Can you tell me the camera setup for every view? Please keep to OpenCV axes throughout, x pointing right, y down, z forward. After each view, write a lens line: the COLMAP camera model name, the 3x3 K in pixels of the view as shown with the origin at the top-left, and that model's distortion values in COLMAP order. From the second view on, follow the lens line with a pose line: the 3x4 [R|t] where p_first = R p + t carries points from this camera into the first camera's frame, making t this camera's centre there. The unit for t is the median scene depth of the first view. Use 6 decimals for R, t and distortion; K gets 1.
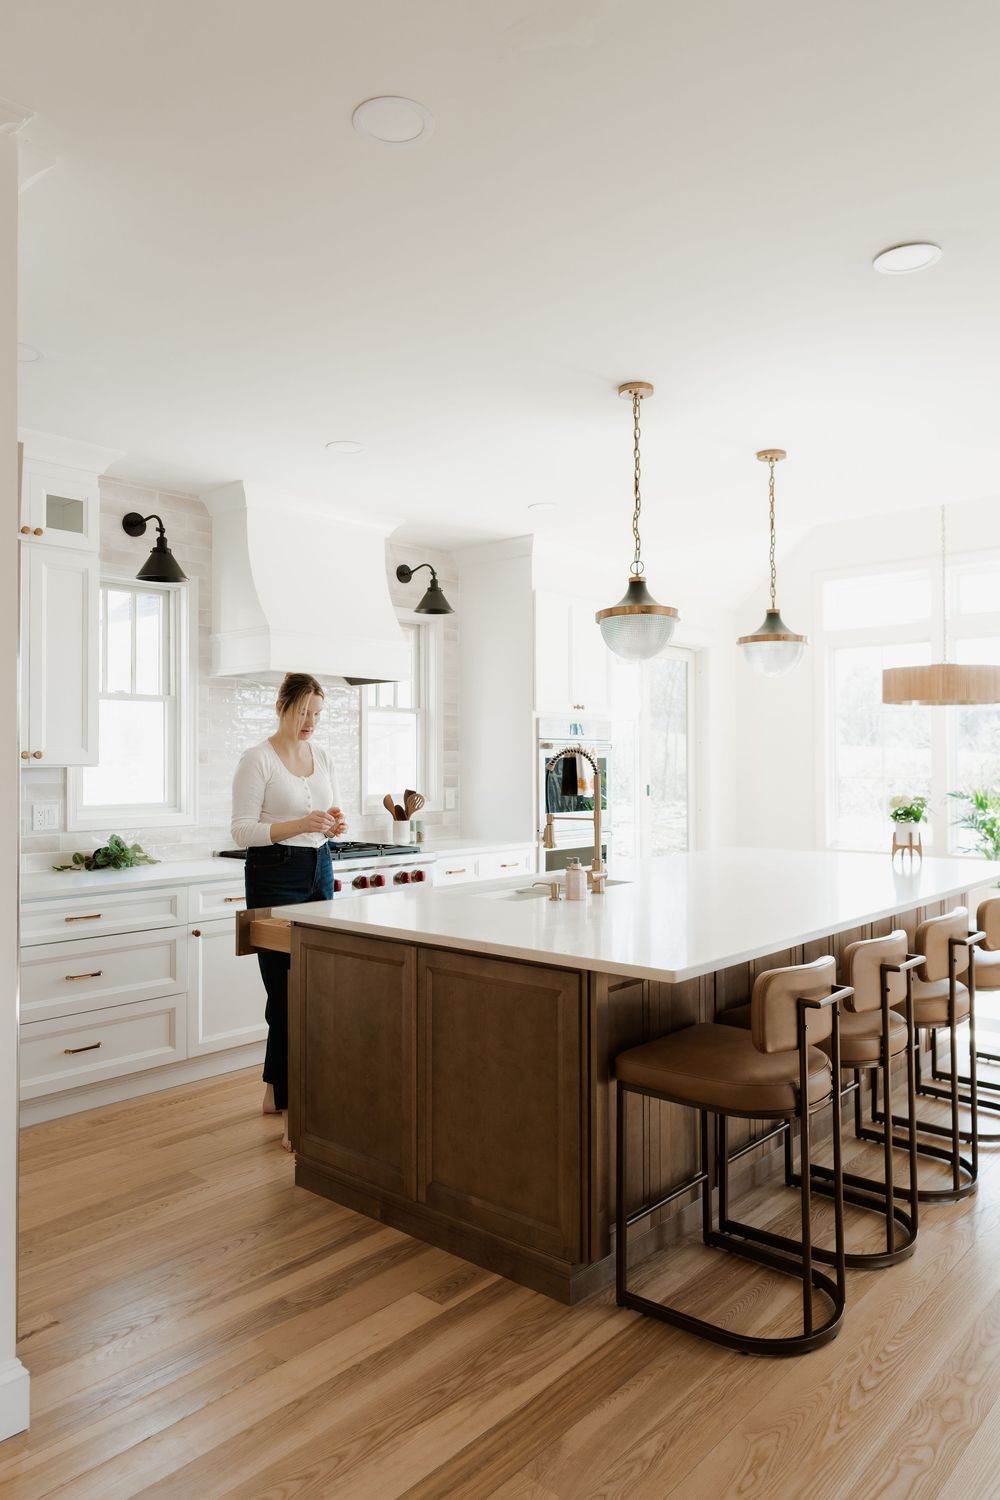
lens RADIAL K [[1075.8, 0, 497.0], [0, 1075.8, 745.8], [0, 0, 1]] dist [-0.005407, 0.006864]
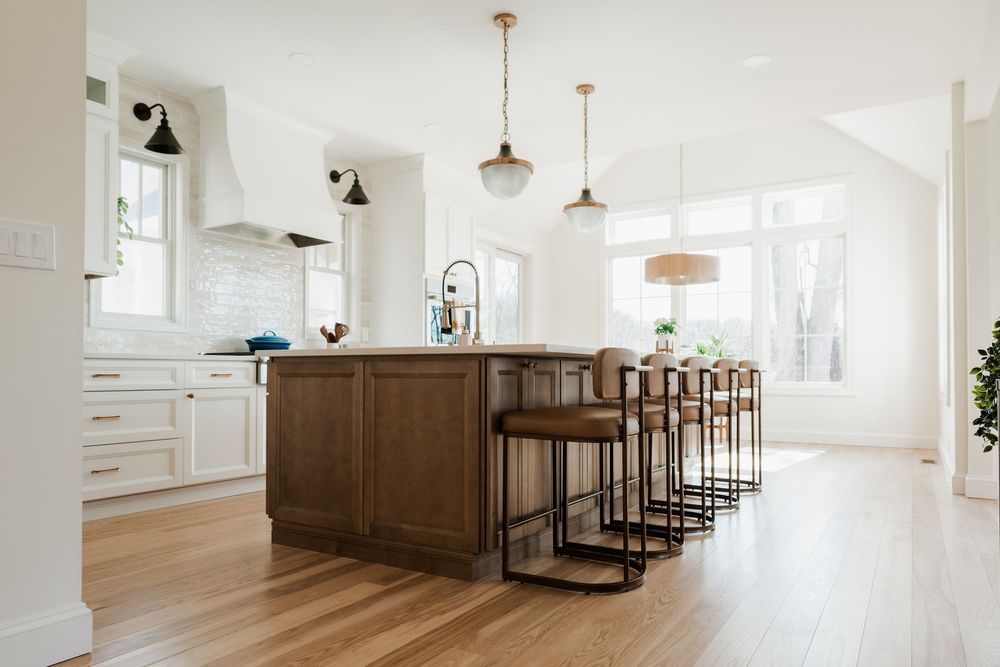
lens RADIAL K [[717.2, 0, 508.4], [0, 717.2, 363.0], [0, 0, 1]] dist [-0.005407, 0.006864]
pose [[0.983995, 0.005197, 0.178120, -0.046185], [-0.005123, 0.999986, -0.000876, 0.159806], [-0.178123, -0.000051, 0.984008, 0.002088]]
